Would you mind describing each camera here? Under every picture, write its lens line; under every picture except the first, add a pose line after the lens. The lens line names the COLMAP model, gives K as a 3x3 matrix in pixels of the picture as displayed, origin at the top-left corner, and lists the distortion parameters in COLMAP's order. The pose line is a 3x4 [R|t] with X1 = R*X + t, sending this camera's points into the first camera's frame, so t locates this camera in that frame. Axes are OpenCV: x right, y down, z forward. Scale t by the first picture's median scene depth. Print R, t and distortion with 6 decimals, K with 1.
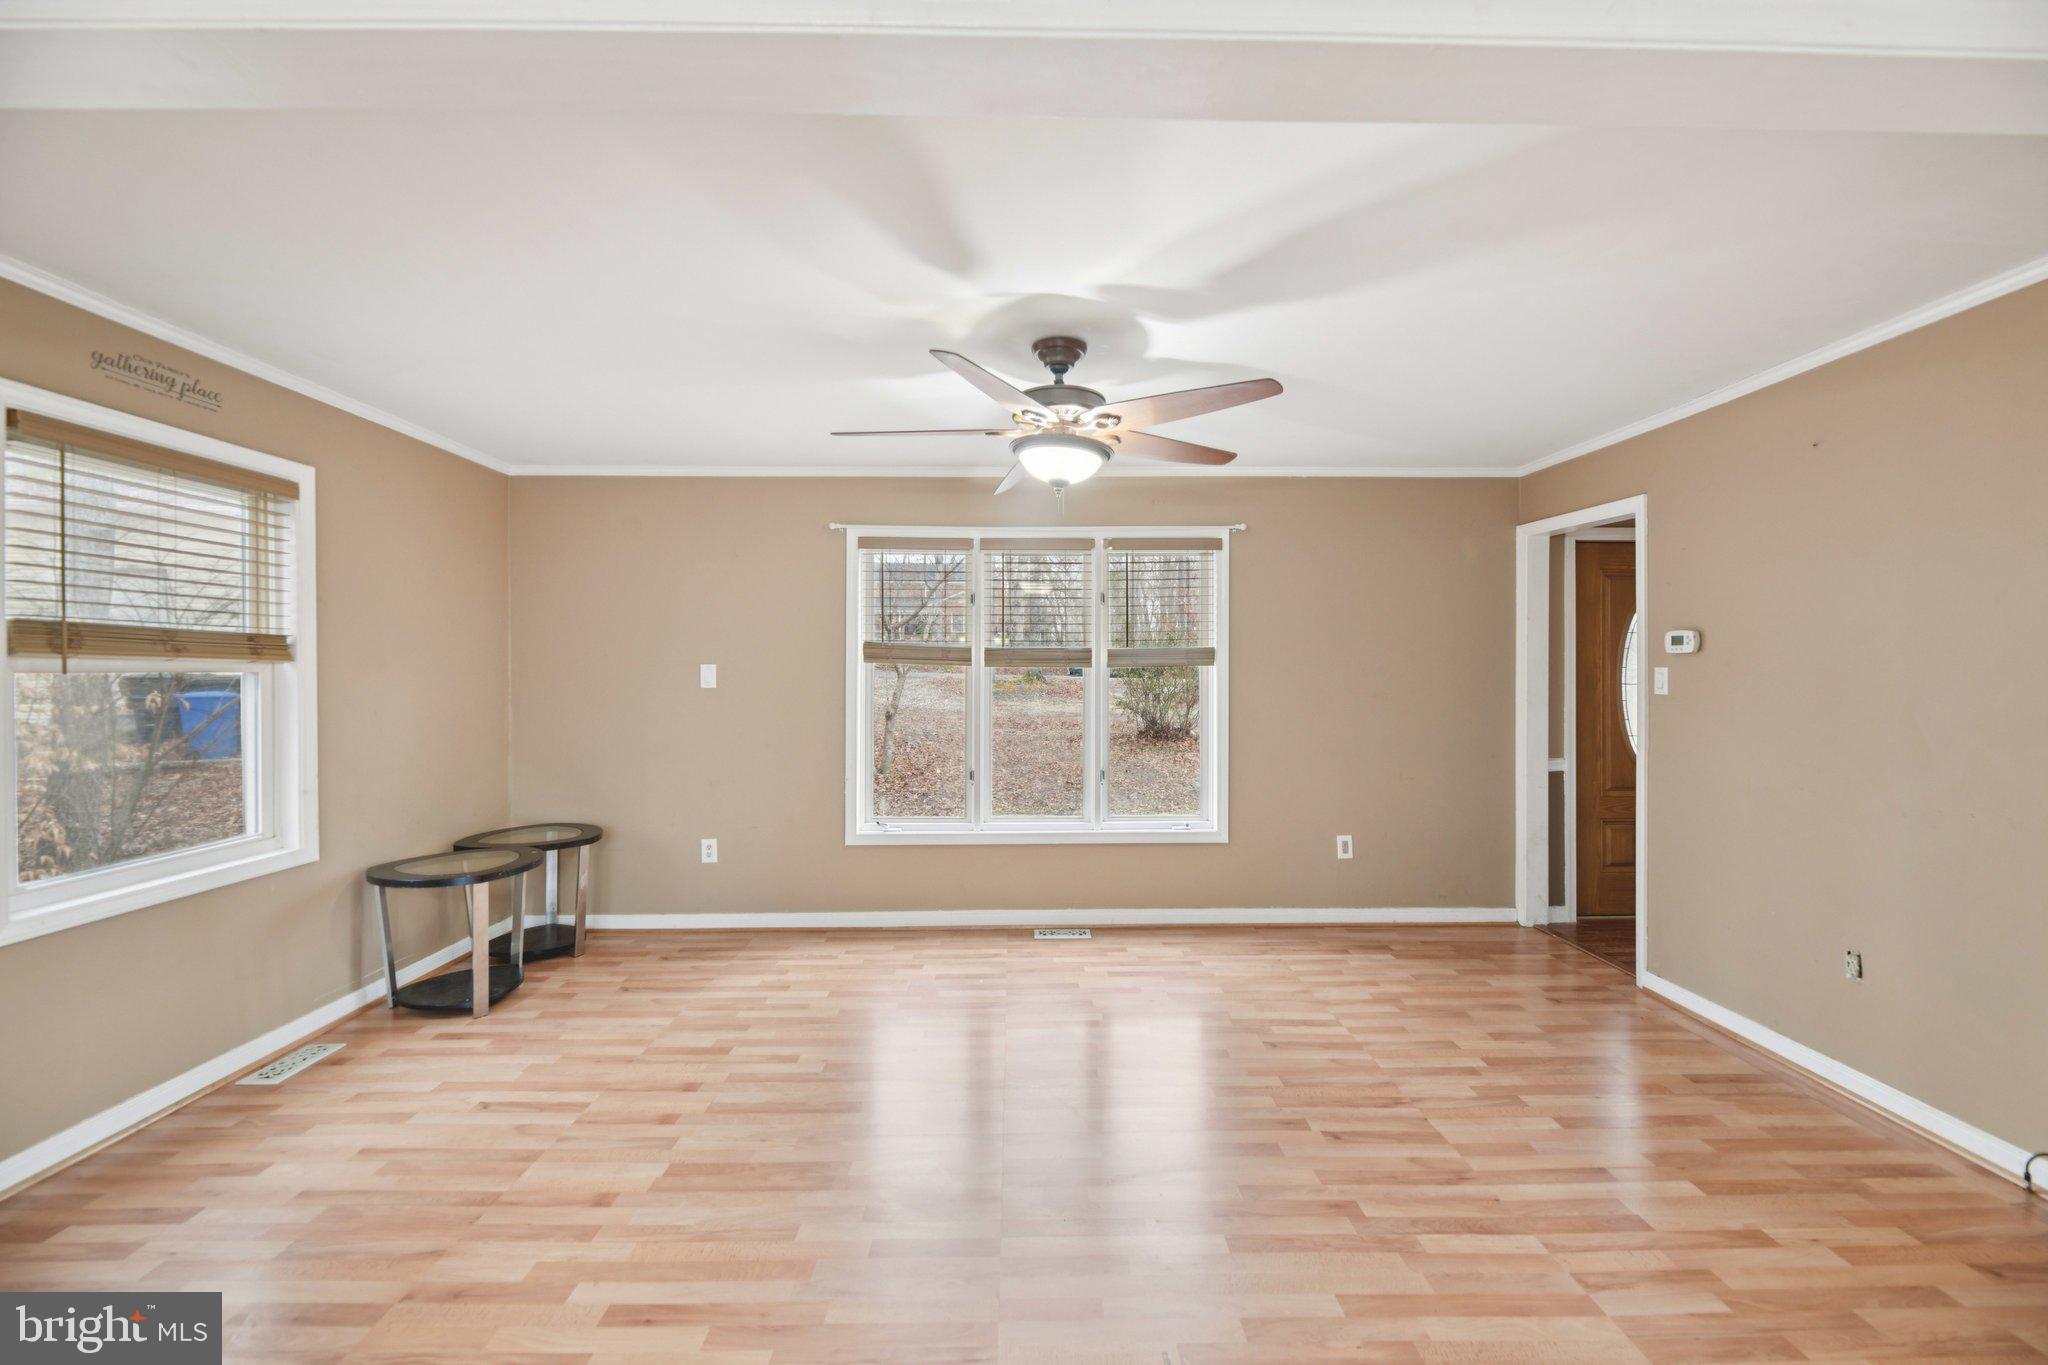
lens RADIAL K [[828.4, 0, 1027.9], [0, 828.4, 673.9], [0, 0, 1]] dist [0.001342, -0.003212]
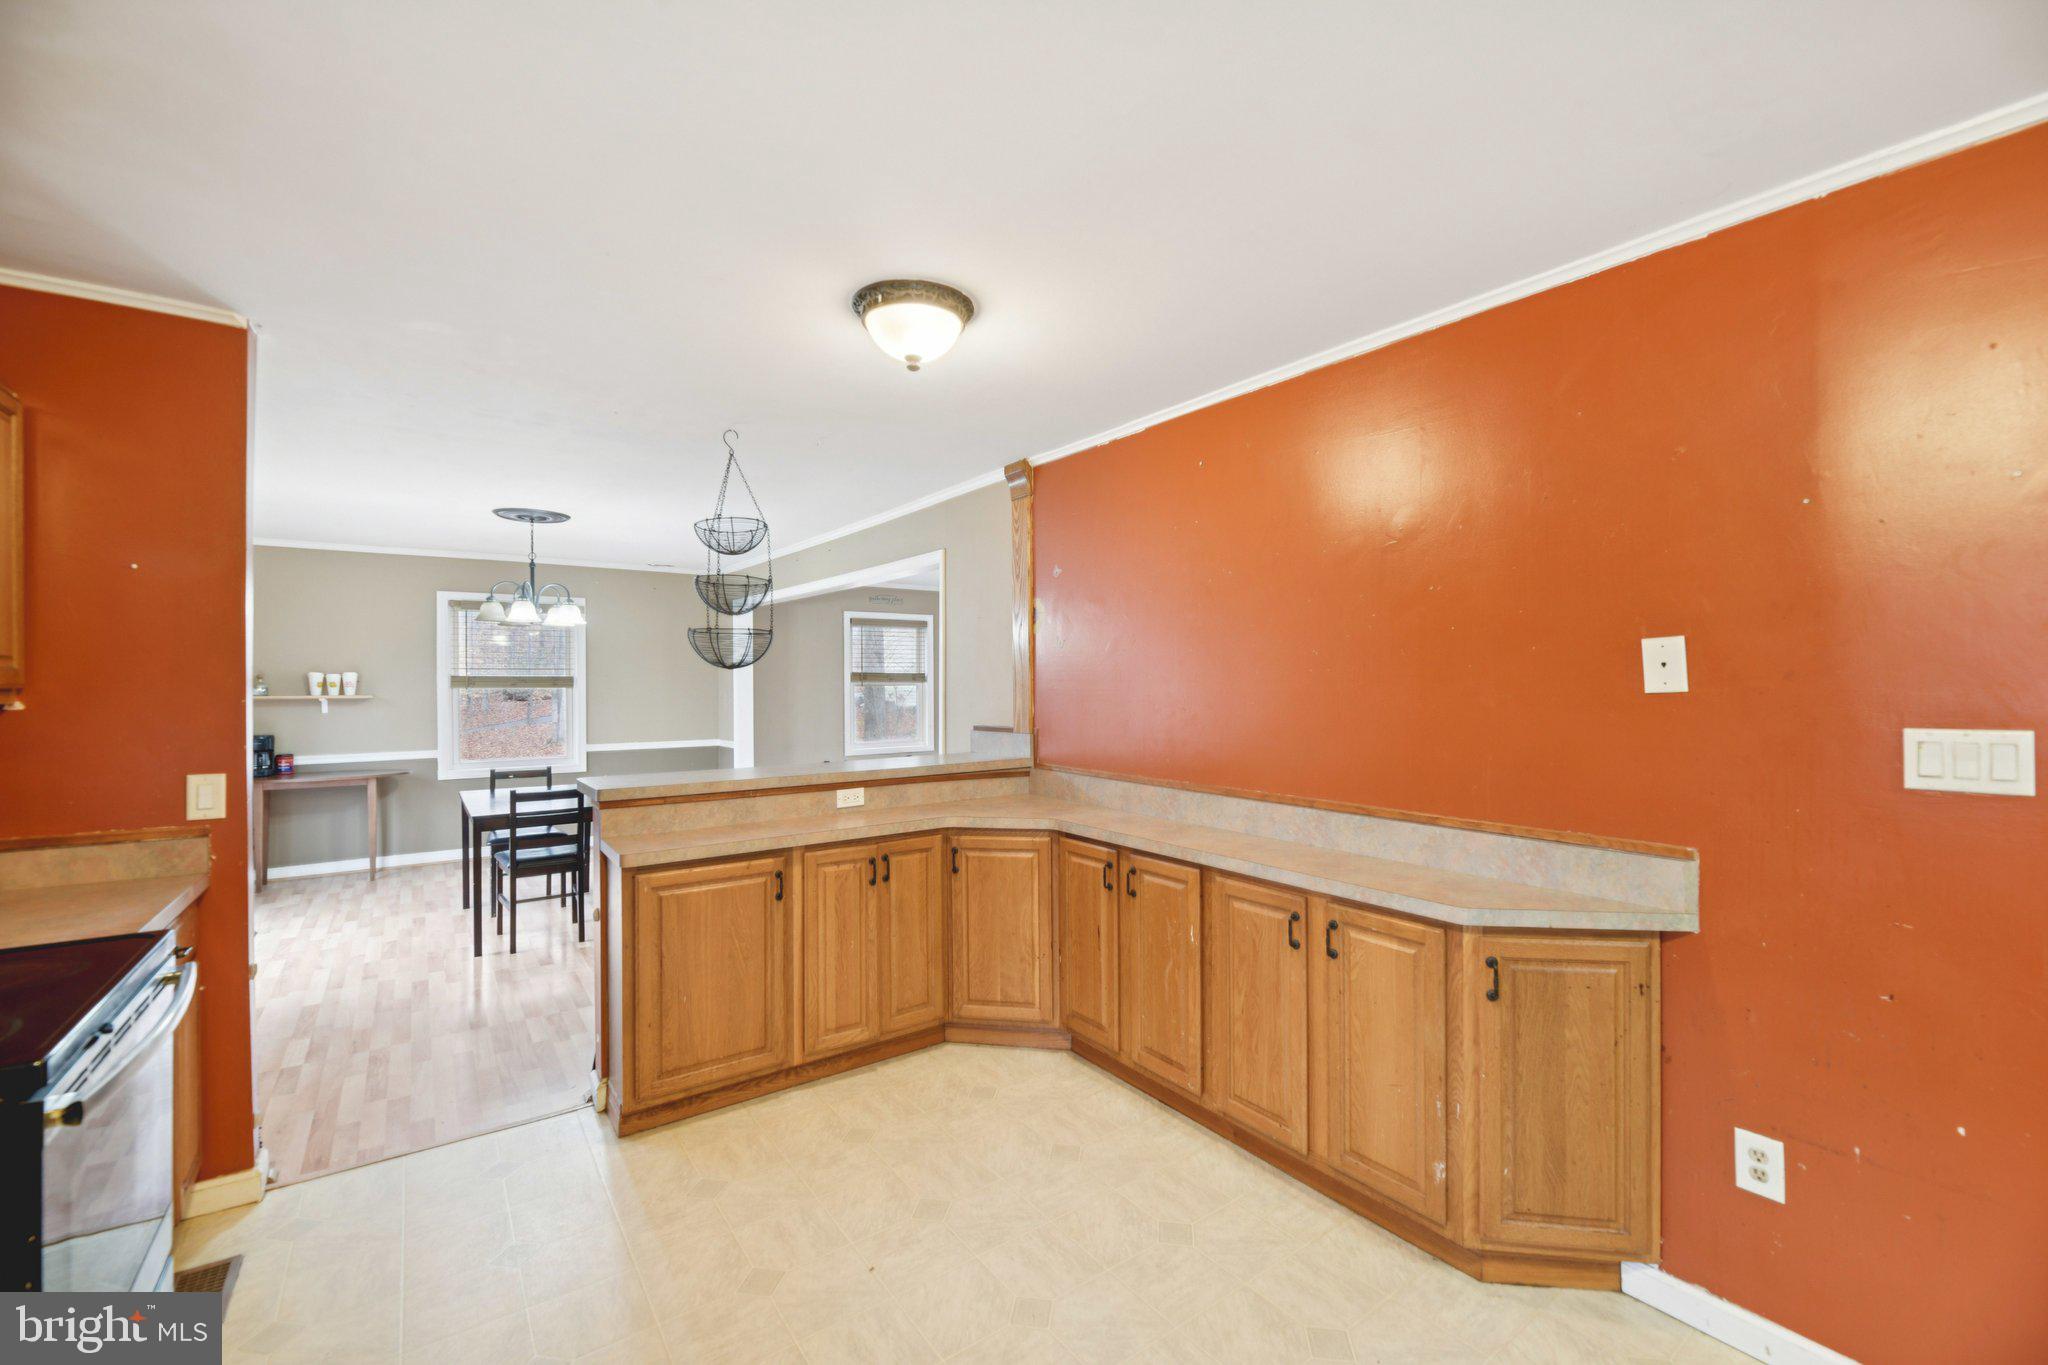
lens RADIAL K [[828.4, 0, 1034.0], [0, 828.4, 681.3], [0, 0, 1]] dist [0.001342, -0.003212]
pose [[0.582932, 0.001553, -0.812519, 1.552080], [0.001021, 0.999996, 0.002644, -0.023348], [0.812520, -0.002371, 0.582928, -0.369158]]
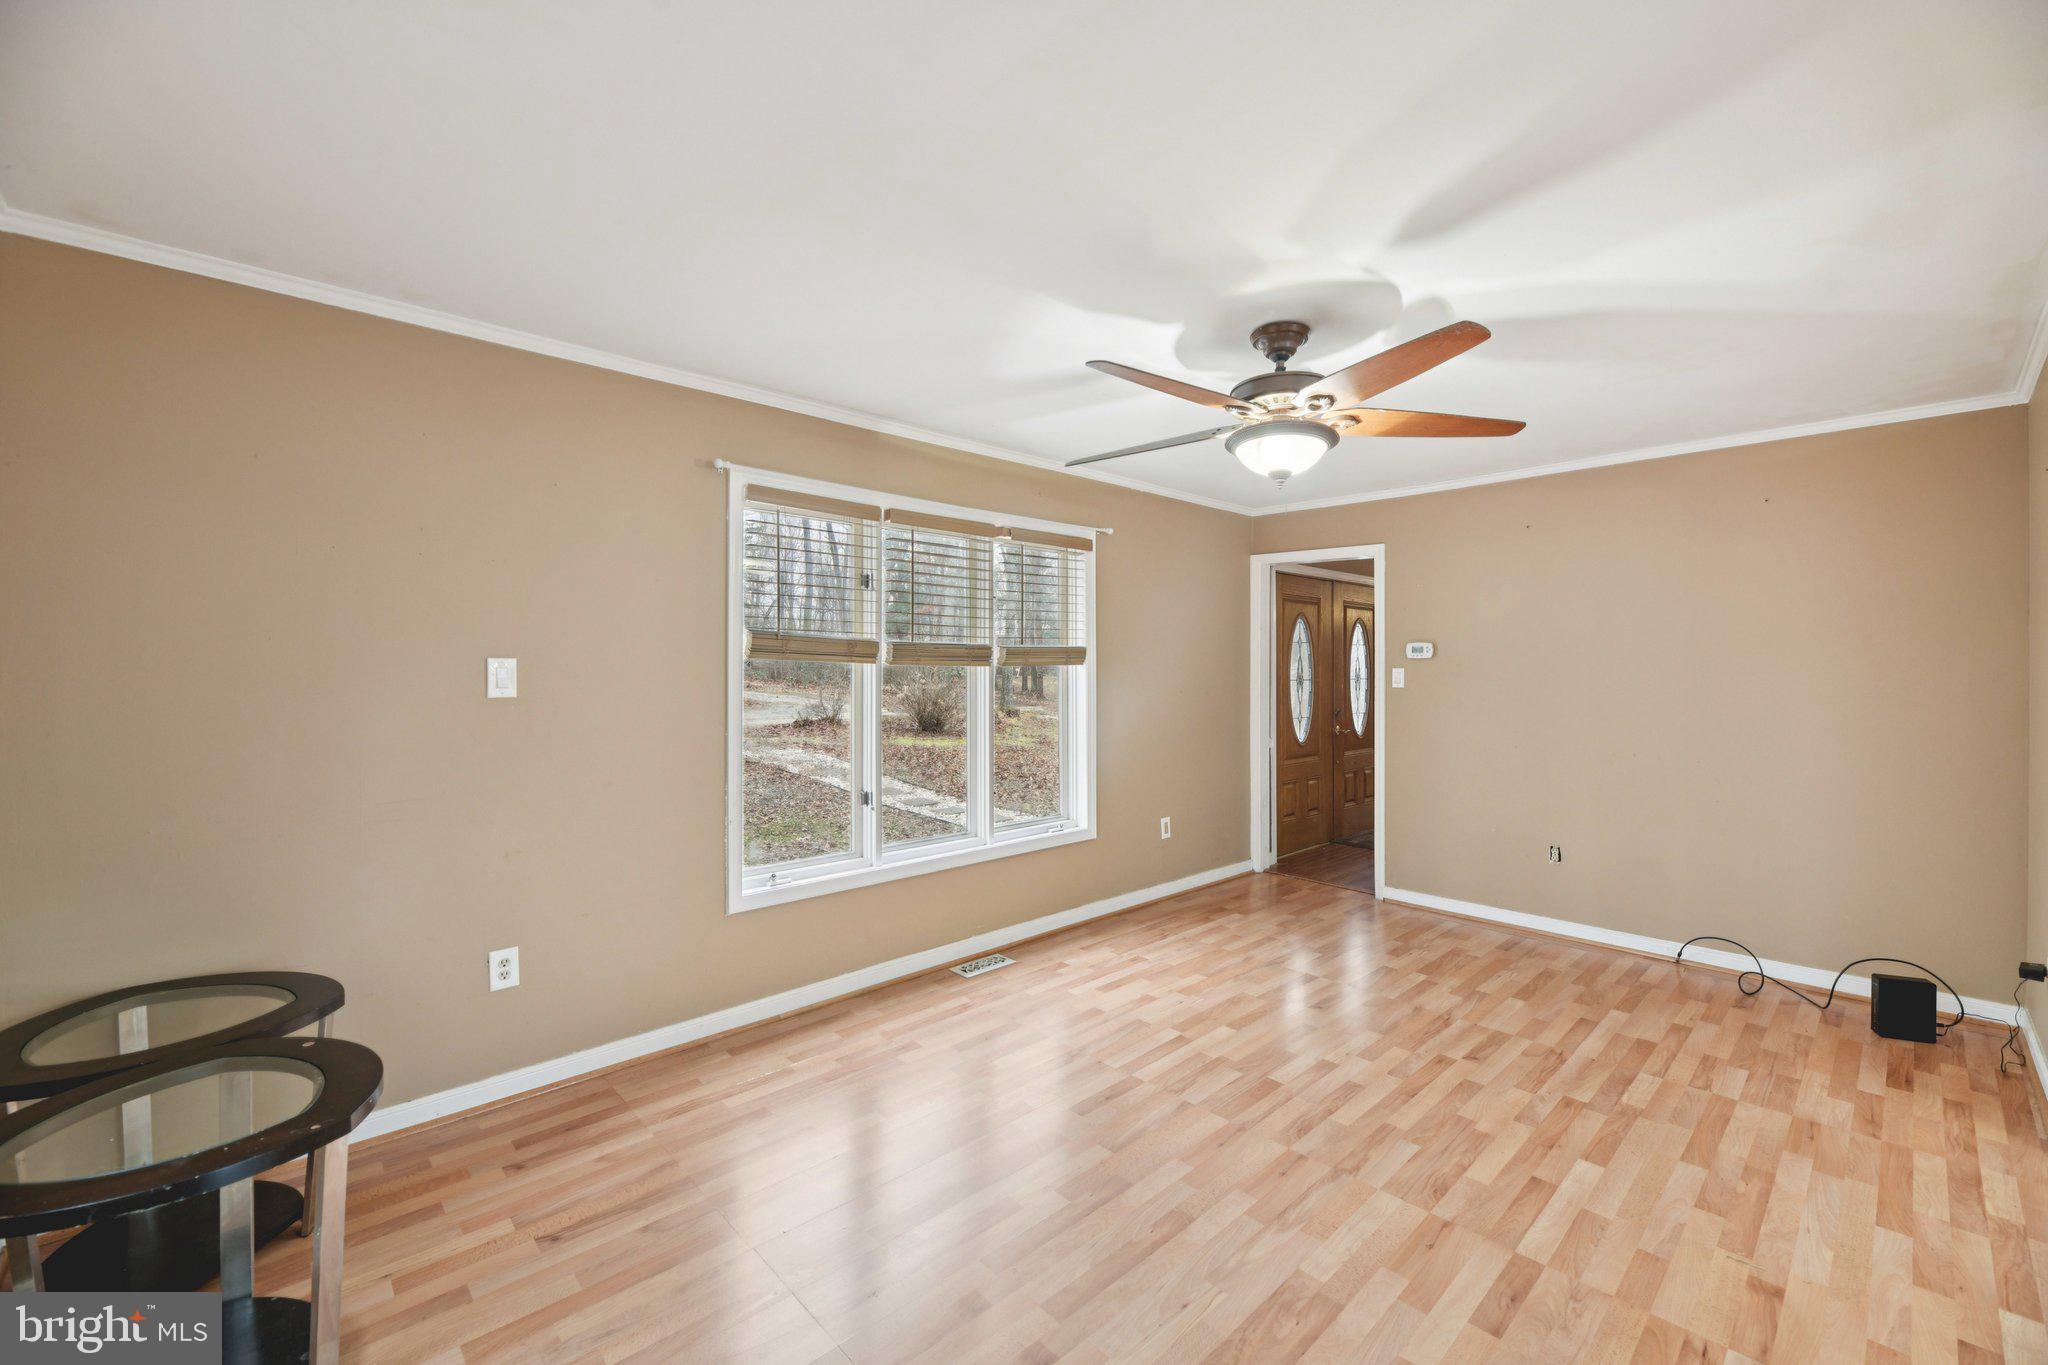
lens RADIAL K [[828.4, 0, 1033.6], [0, 828.4, 671.6], [0, 0, 1]] dist [0.001342, -0.003212]
pose [[0.738937, -0.000162, 0.673775, -0.646333], [-0.000671, 0.999999, 0.000976, -0.003017], [-0.673775, -0.001173, 0.738936, 0.383743]]
